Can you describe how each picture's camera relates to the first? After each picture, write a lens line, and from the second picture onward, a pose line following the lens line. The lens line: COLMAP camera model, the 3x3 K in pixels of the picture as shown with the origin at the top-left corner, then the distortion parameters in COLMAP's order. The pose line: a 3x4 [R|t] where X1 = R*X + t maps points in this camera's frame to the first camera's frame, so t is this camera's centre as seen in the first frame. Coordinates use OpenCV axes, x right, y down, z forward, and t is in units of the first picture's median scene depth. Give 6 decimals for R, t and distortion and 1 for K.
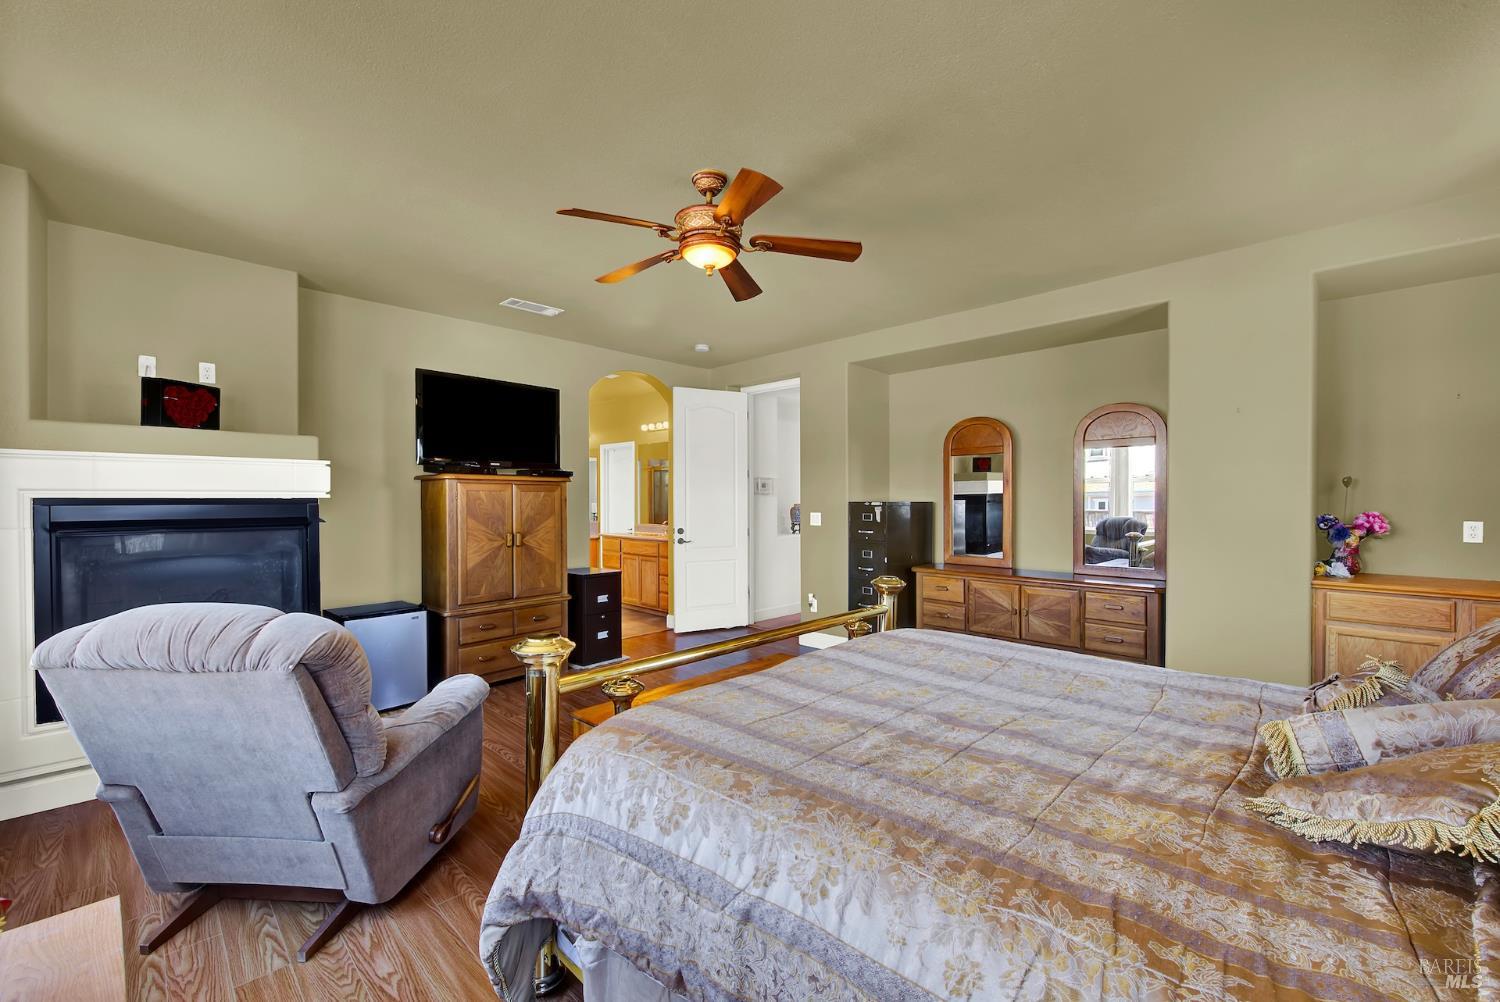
lens RADIAL K [[605.1, 0, 756.1], [0, 605.1, 500.4], [0, 0, 1]] dist [0.000470, -0.005001]
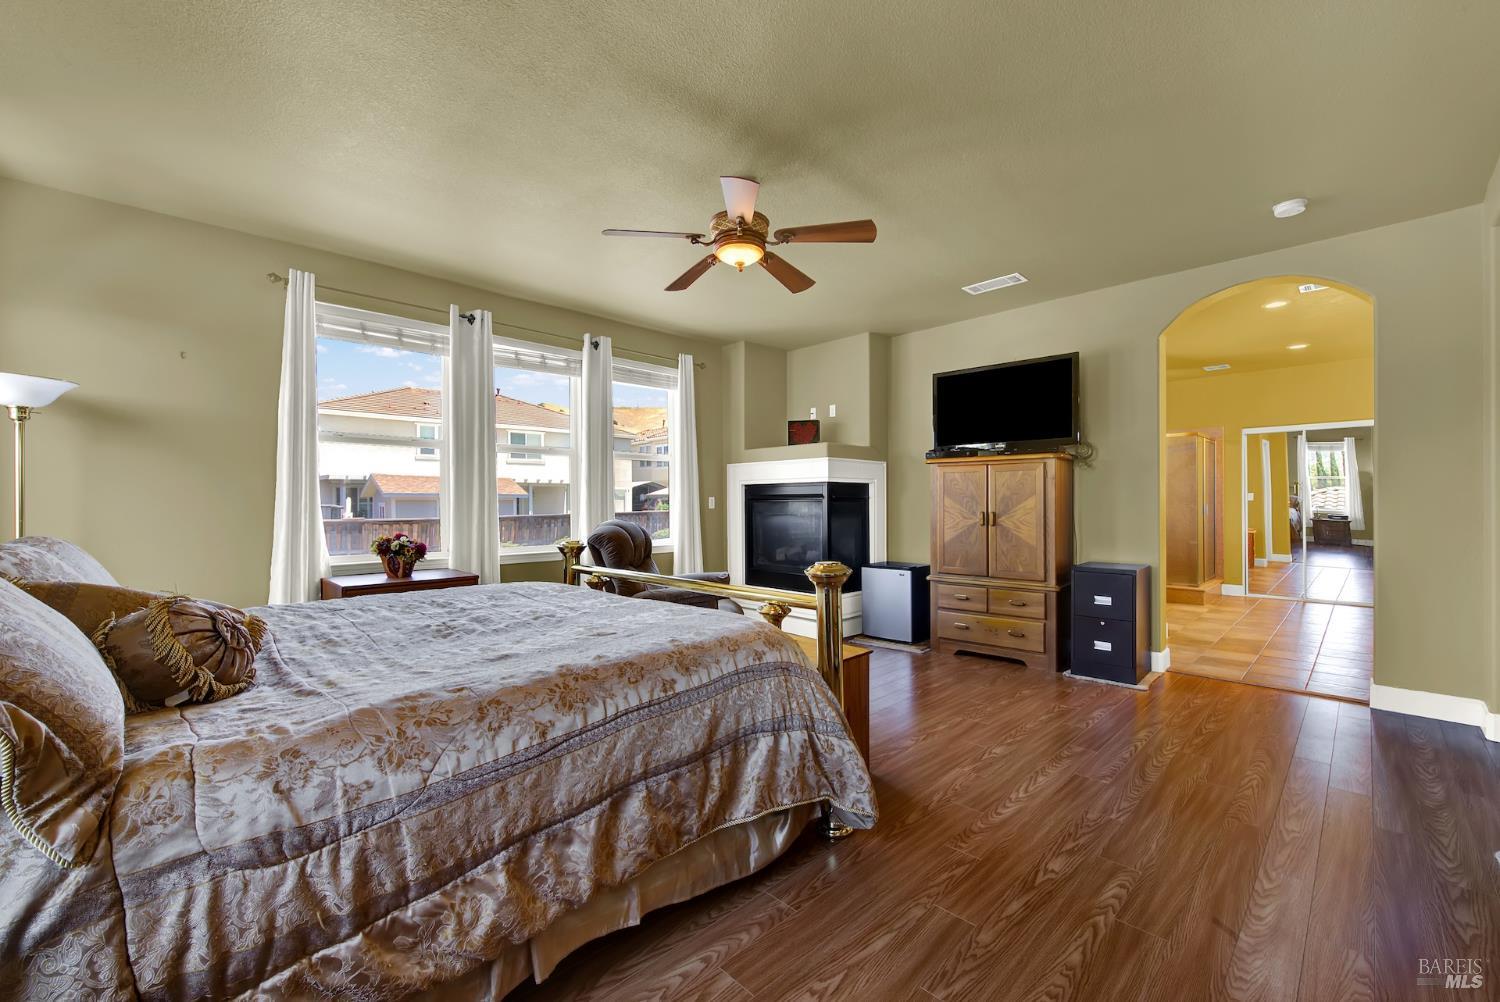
lens RADIAL K [[605.1, 0, 756.1], [0, 605.1, 500.4], [0, 0, 1]] dist [0.000470, -0.005001]
pose [[-0.026775, -0.003180, -0.999636, 0.643979], [0.000398, 0.999995, -0.003192, 0.037454], [0.999641, -0.000483, -0.026773, 0.650393]]
